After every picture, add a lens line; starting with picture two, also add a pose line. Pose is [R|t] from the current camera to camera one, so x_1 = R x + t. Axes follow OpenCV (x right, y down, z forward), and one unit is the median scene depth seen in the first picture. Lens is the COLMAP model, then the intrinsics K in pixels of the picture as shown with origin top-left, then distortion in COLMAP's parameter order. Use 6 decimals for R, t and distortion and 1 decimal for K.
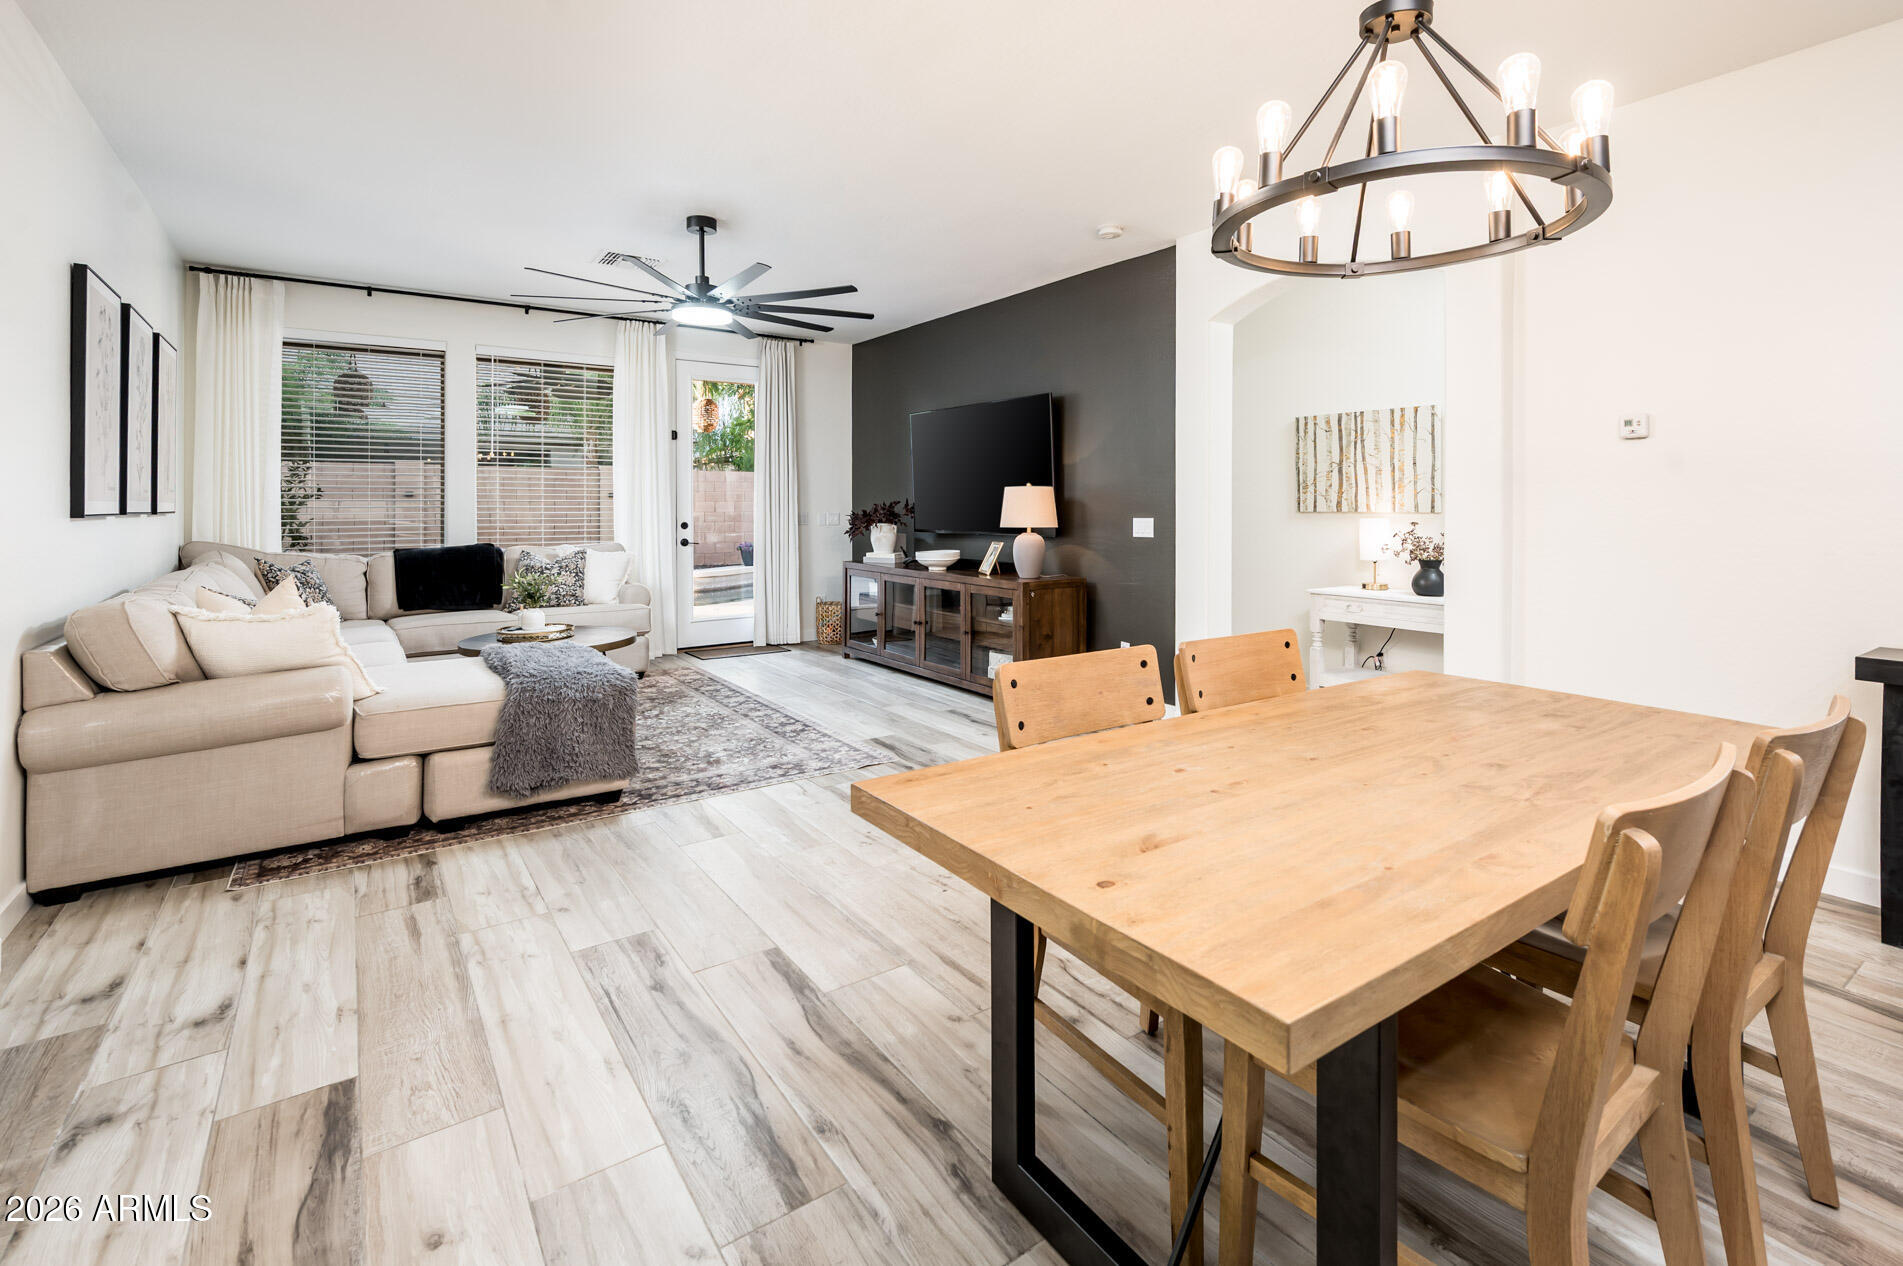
lens RADIAL K [[893.4, 0, 972.0], [0, 893.4, 509.7], [0, 0, 1]] dist [-0.003109, -0.000359]
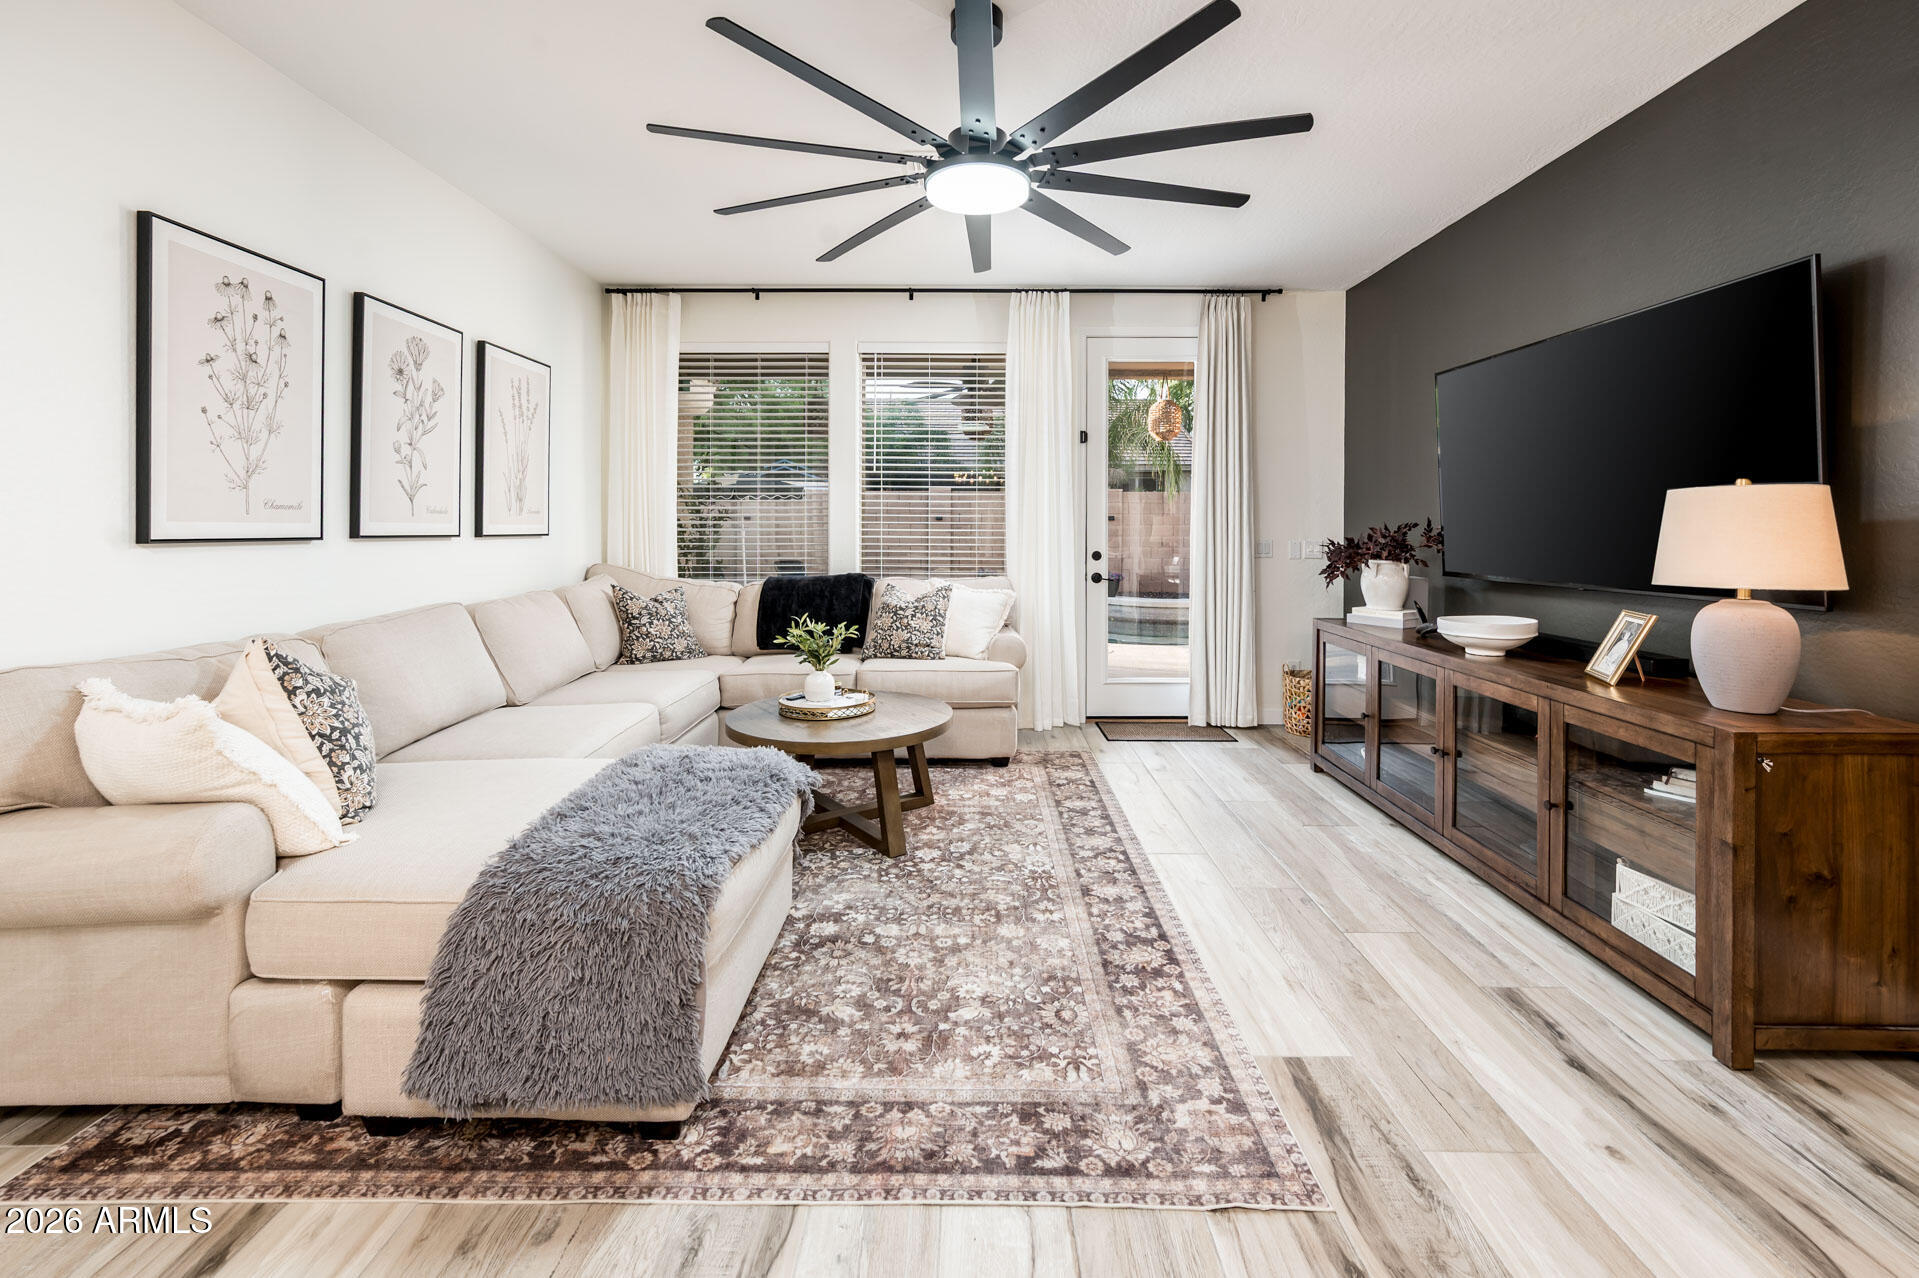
lens RADIAL K [[819.6, 0, 968.3], [0, 819.6, 538.5], [0, 0, 1]] dist [0.001462, 0.000142]
pose [[0.812857, 0.009992, -0.582378, -0.006344], [-0.006746, 0.999947, 0.007740, -0.002376], [0.582424, -0.002363, 0.812881, 0.484304]]
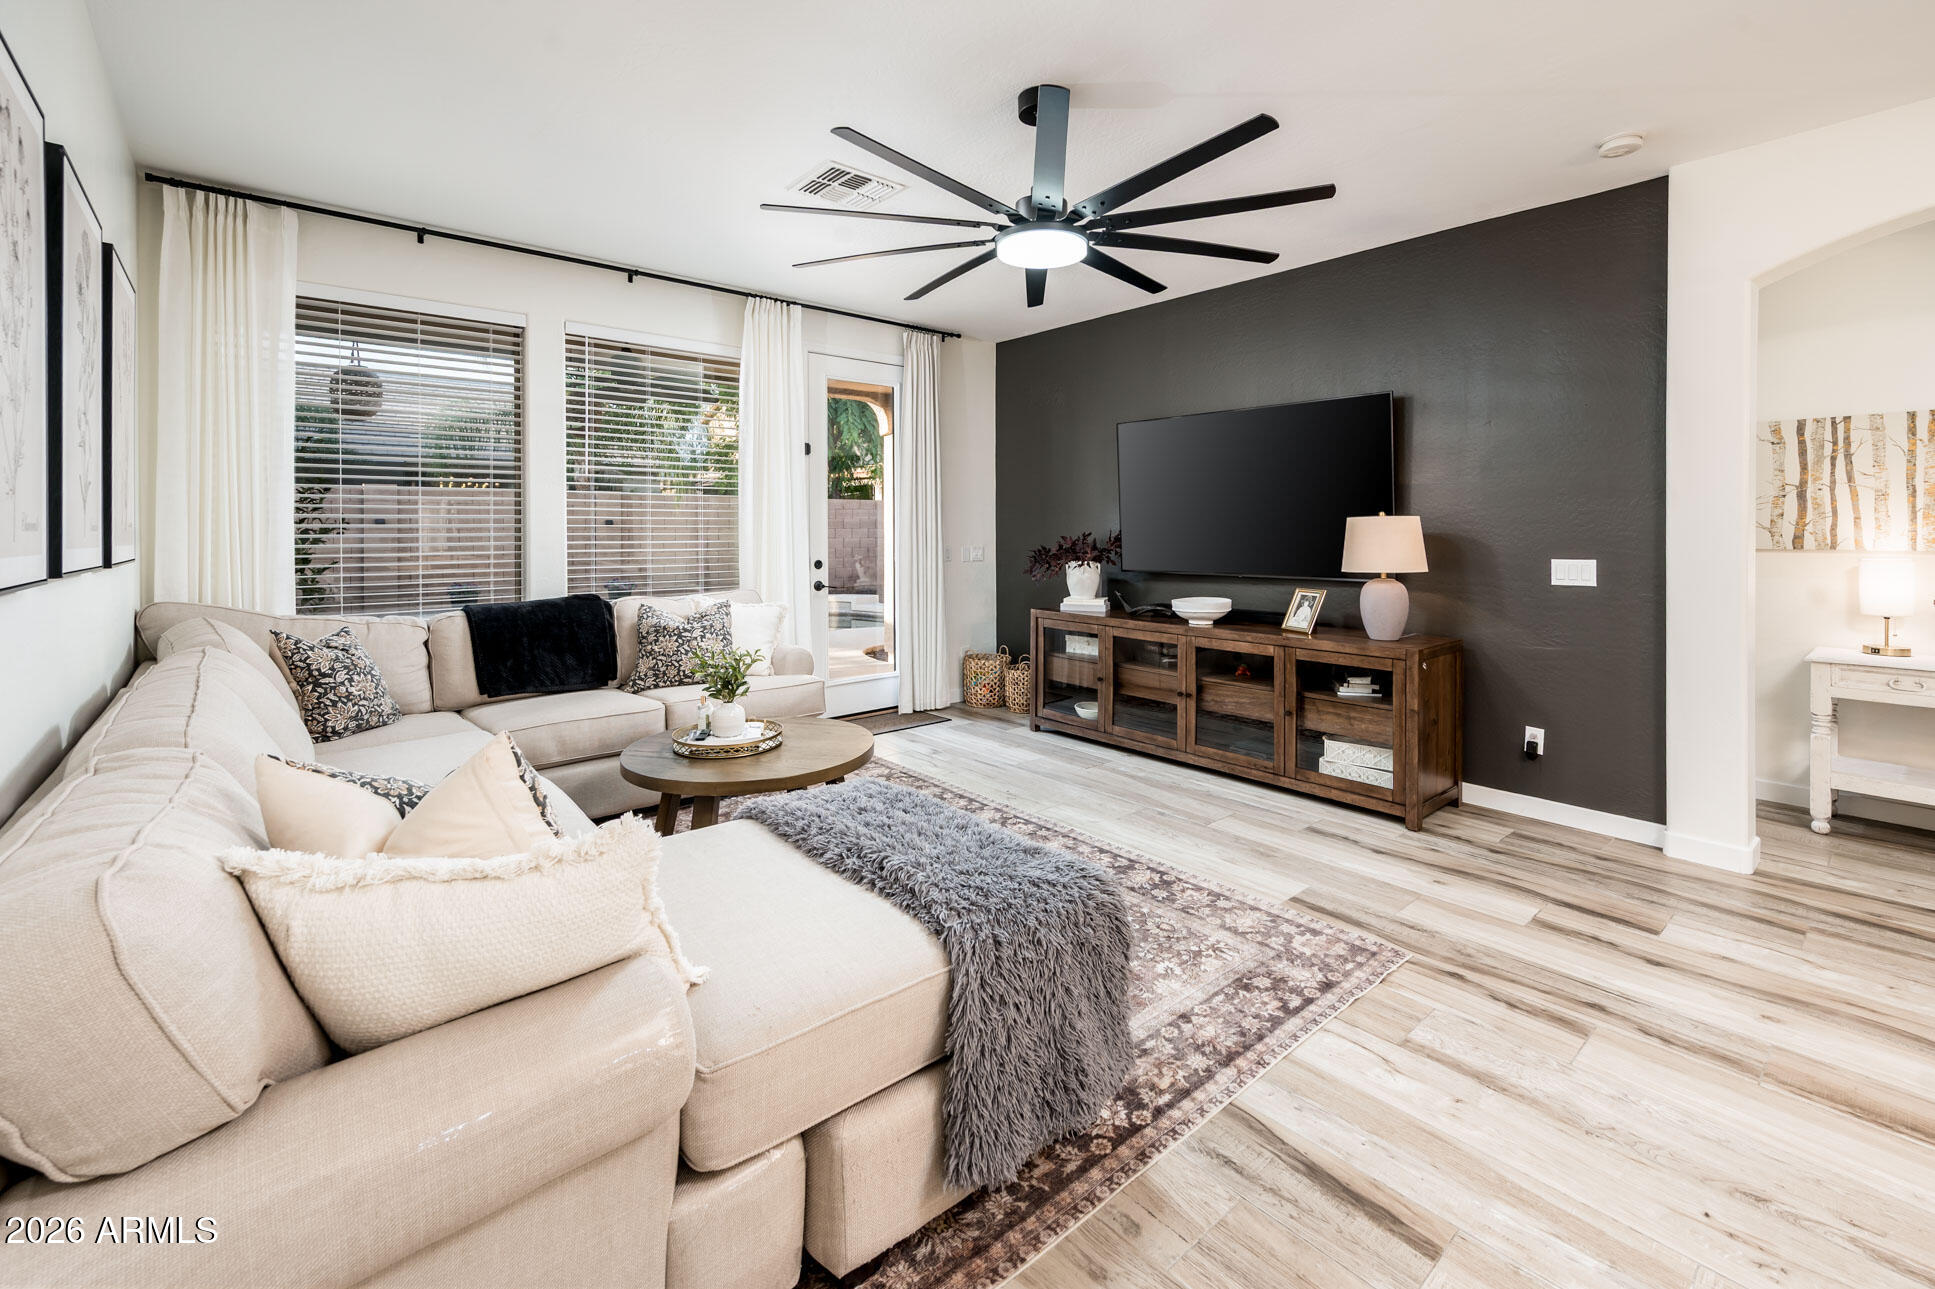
lens RADIAL K [[826.4, 0, 960.8], [0, 826.4, 537.0], [0, 0, 1]] dist [0.001462, 0.000142]
pose [[0.995905, -0.002617, 0.090371, -0.343966], [0.002304, 0.999991, 0.003571, -0.011700], [-0.090380, -0.003349, 0.995902, 0.347087]]
